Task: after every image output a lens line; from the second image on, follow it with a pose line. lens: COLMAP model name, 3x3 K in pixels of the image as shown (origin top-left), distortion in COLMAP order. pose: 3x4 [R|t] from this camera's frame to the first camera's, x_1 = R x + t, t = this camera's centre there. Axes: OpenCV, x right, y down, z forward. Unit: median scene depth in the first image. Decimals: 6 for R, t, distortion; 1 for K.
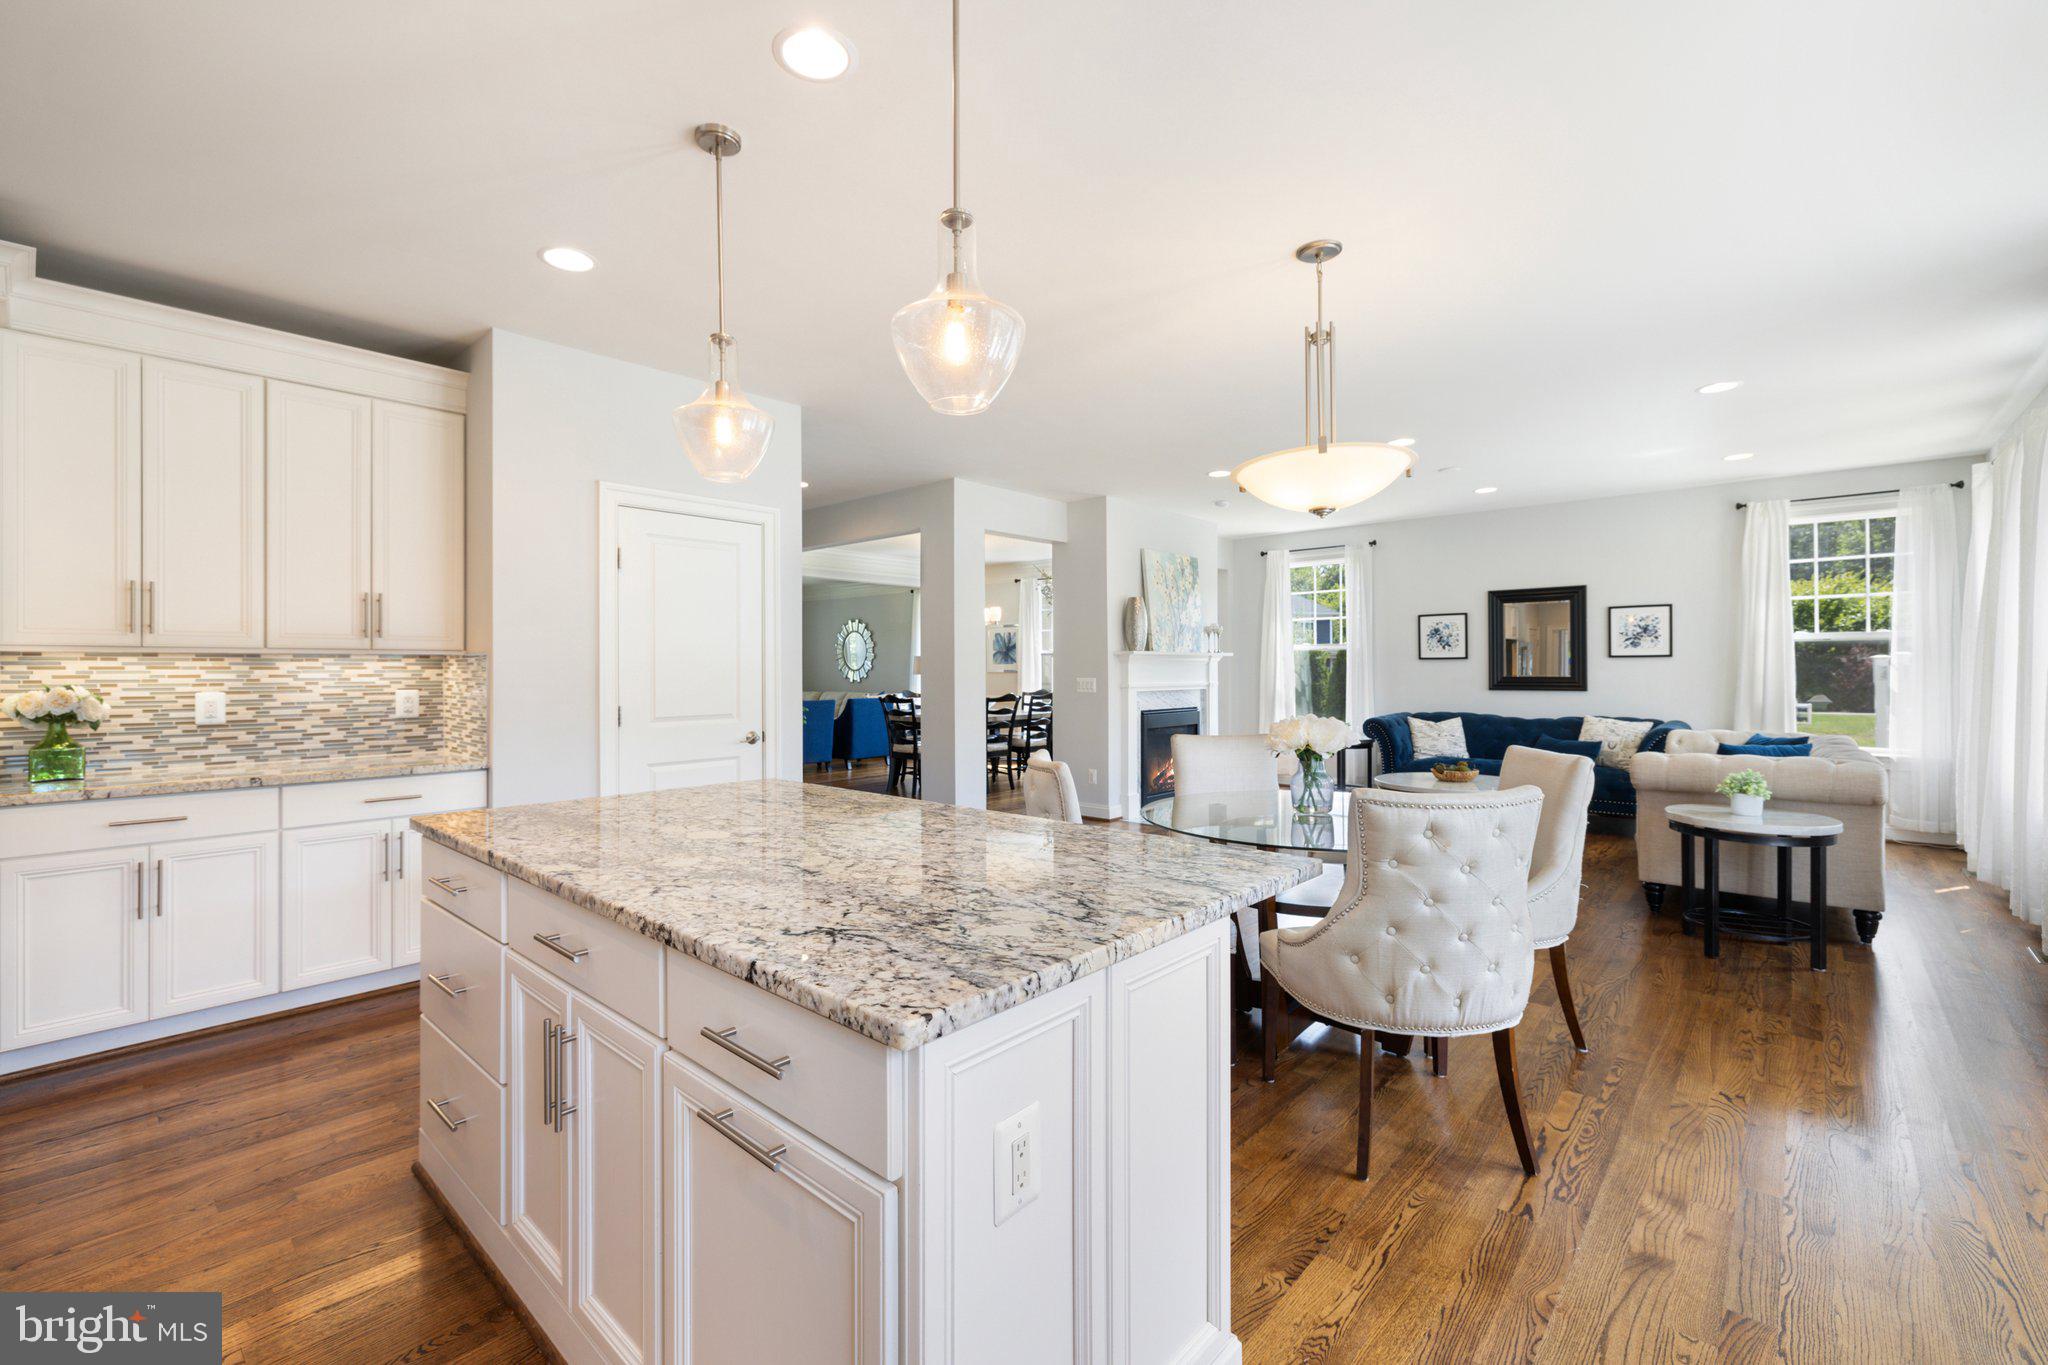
lens RADIAL K [[868.3, 0, 1009.2], [0, 868.3, 671.9], [0, 0, 1]] dist [0.002228, 0.000365]
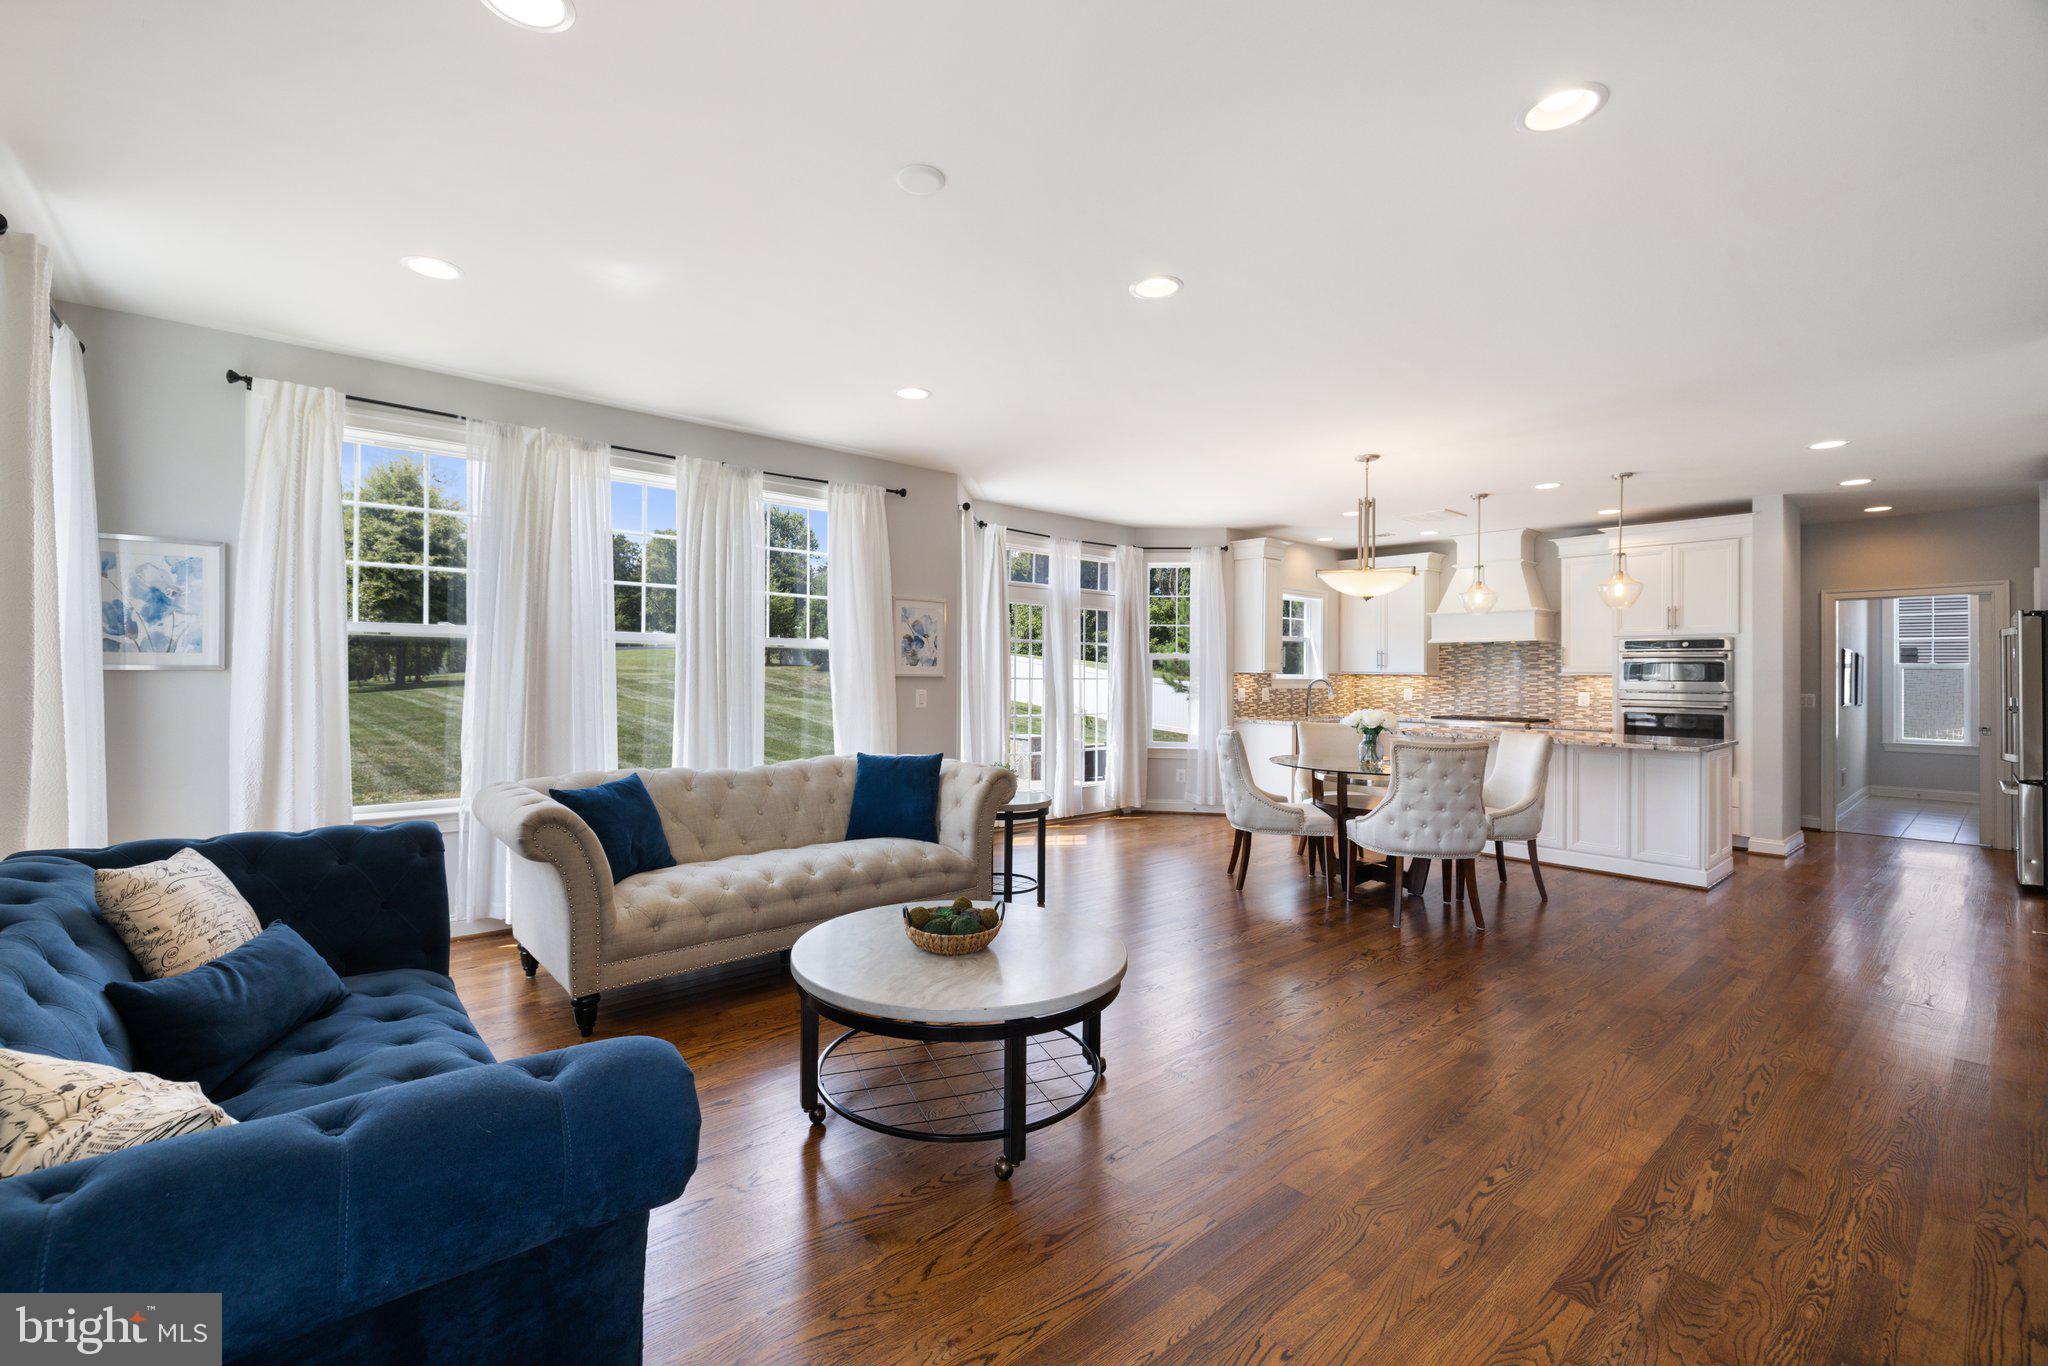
lens RADIAL K [[862.6, 0, 994.0], [0, 862.6, 670.7], [0, 0, 1]] dist [0.005910, 0.000341]
pose [[-0.991061, -0.002920, 0.133377, 0.352650], [-0.003126, 0.999994, -0.001339, -0.009547], [-0.133372, -0.001744, -0.991065, 1.150469]]
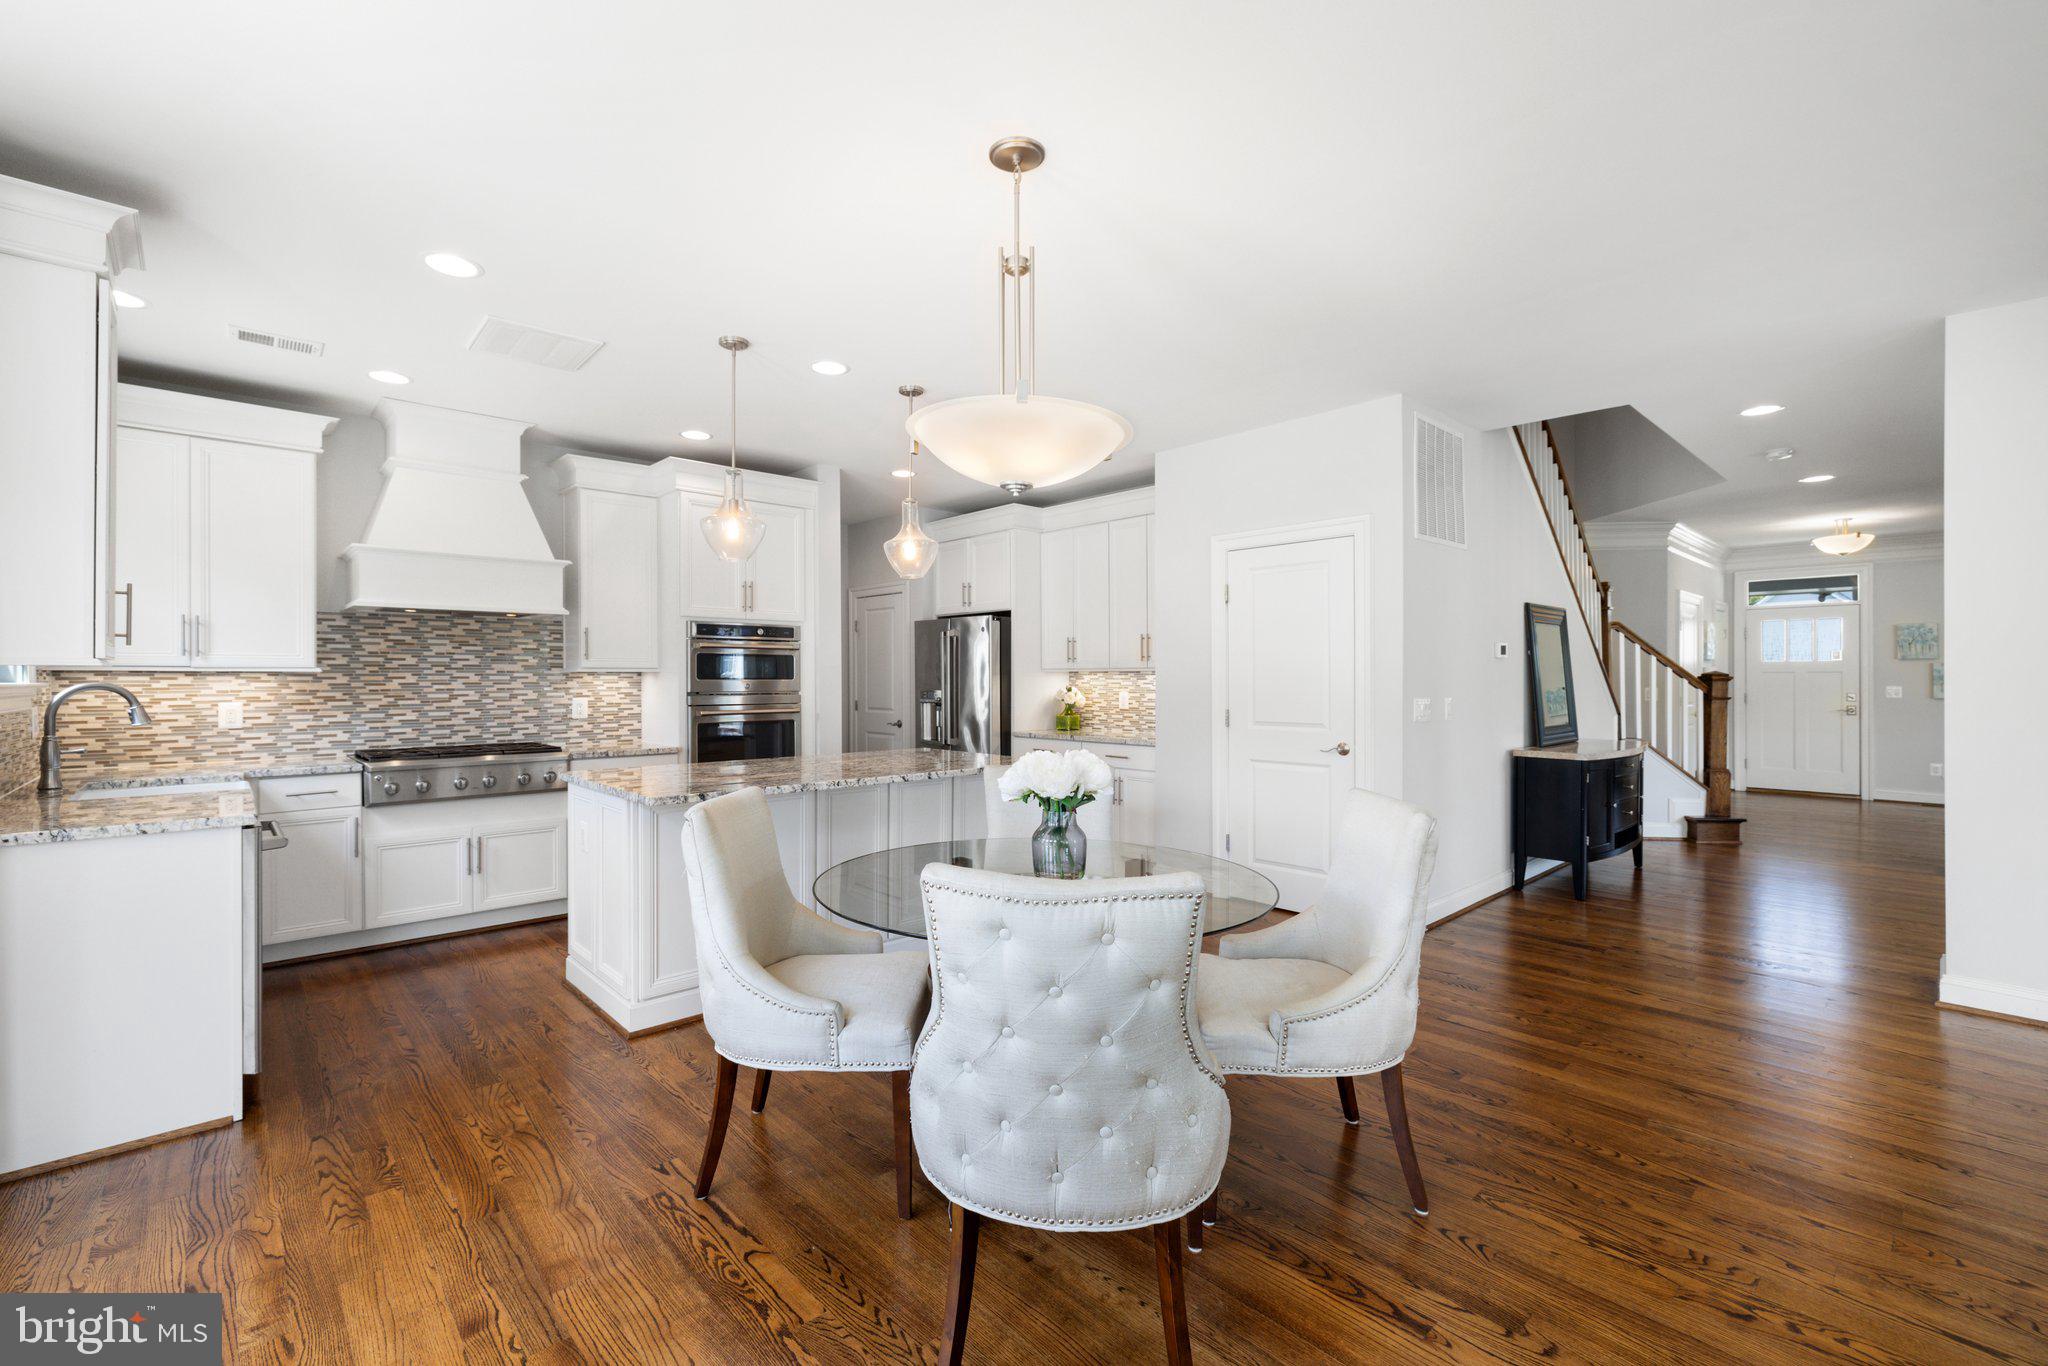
lens RADIAL K [[874.4, 0, 988.5], [0, 874.4, 681.1], [0, 0, 1]] dist [0.002893, 0.000344]
pose [[-0.100689, 0.009195, -0.994875, 0.449270], [-0.001756, 0.999954, 0.009420, -0.007443], [0.994916, 0.002695, -0.100668, 0.410722]]
